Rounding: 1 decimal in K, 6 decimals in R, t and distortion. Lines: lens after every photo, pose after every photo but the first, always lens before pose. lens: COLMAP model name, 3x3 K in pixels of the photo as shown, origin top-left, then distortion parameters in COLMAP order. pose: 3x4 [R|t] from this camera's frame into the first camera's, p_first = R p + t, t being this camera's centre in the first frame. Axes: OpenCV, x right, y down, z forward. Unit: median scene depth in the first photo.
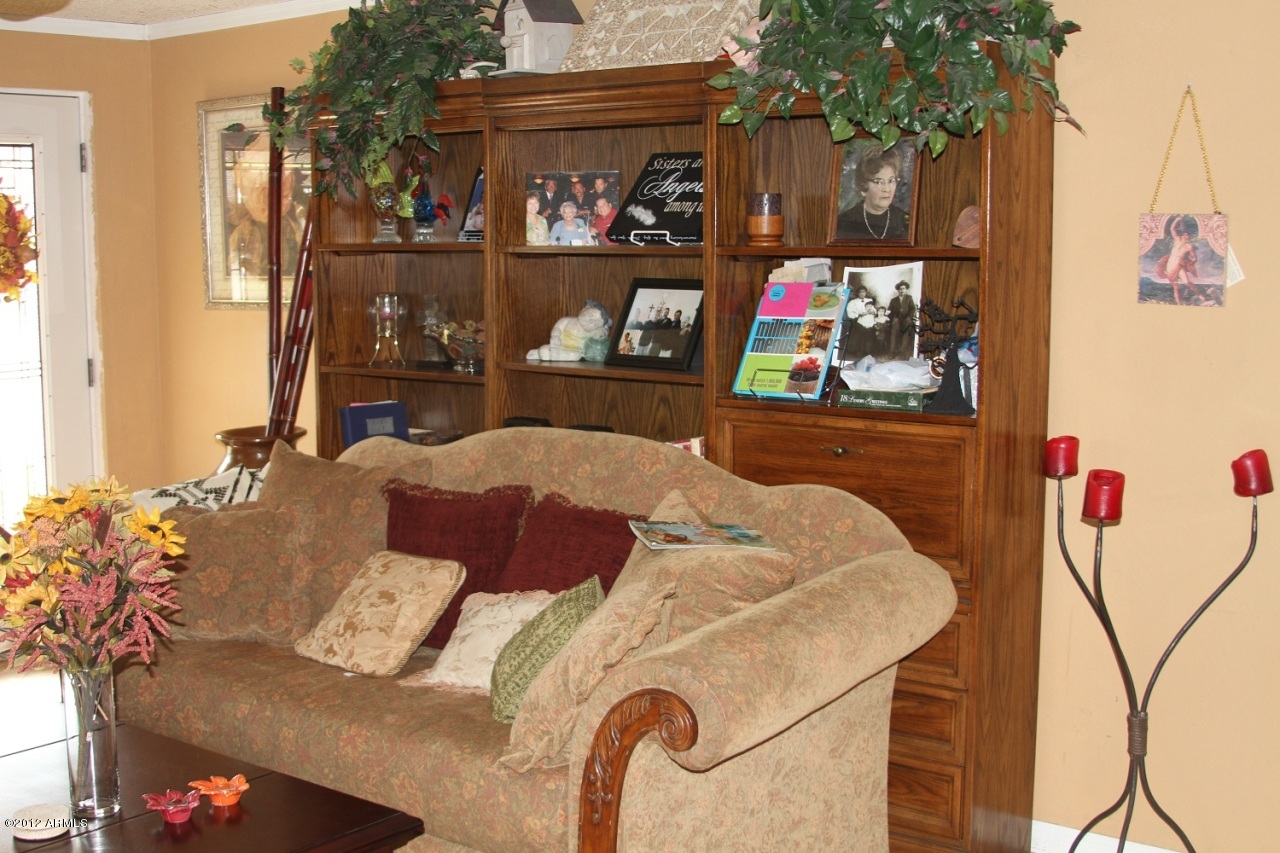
lens RADIAL K [[1667.9, 0, 640.0], [0, 1667.9, 426.5], [0, 0, 1]] dist [-0.190409, 0.020889]
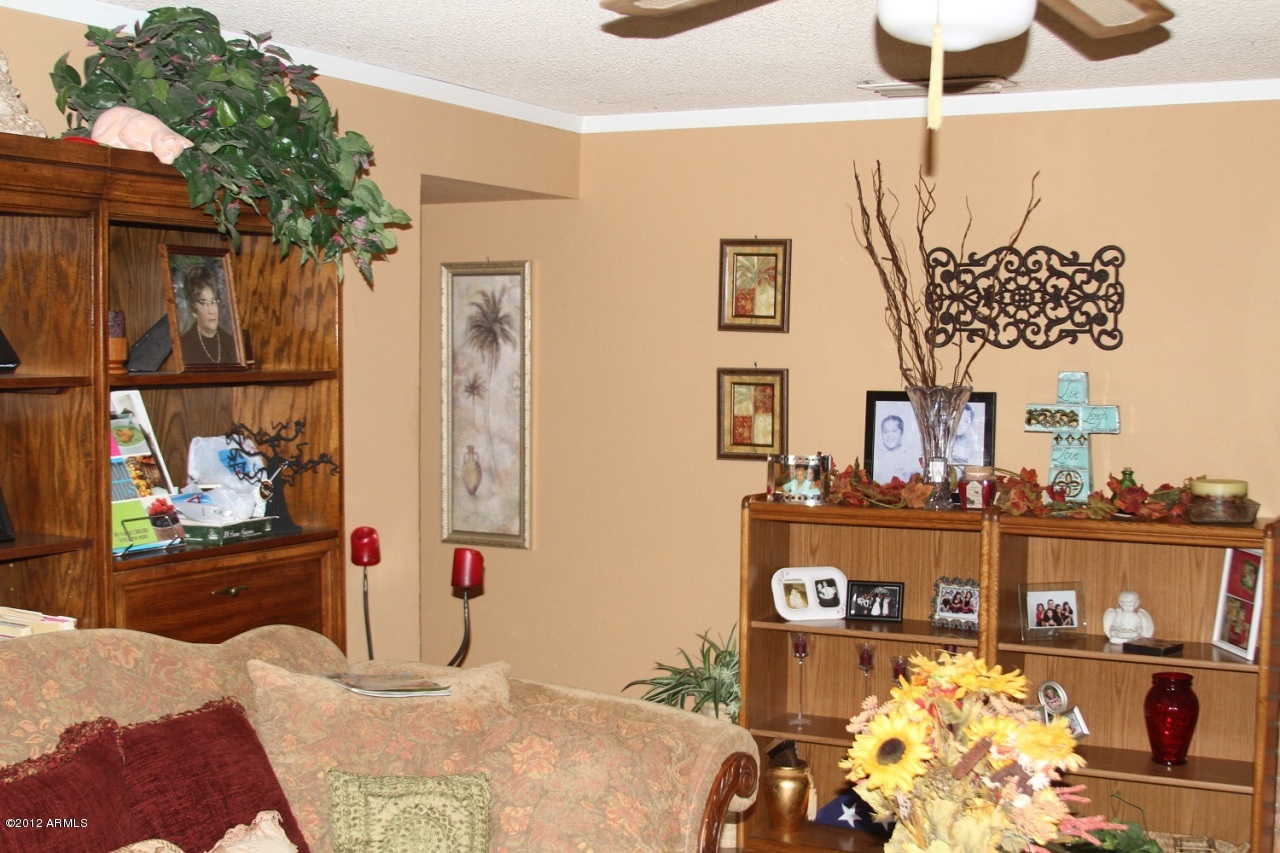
lens RADIAL K [[1667.9, 0, 640.0], [0, 1667.9, 426.5], [0, 0, 1]] dist [-0.190409, 0.020889]
pose [[-0.165685, -0.041595, 0.985301, -0.817350], [0.115328, 0.991437, 0.061247, -0.106187], [-0.979412, 0.123780, -0.159469, 0.910020]]
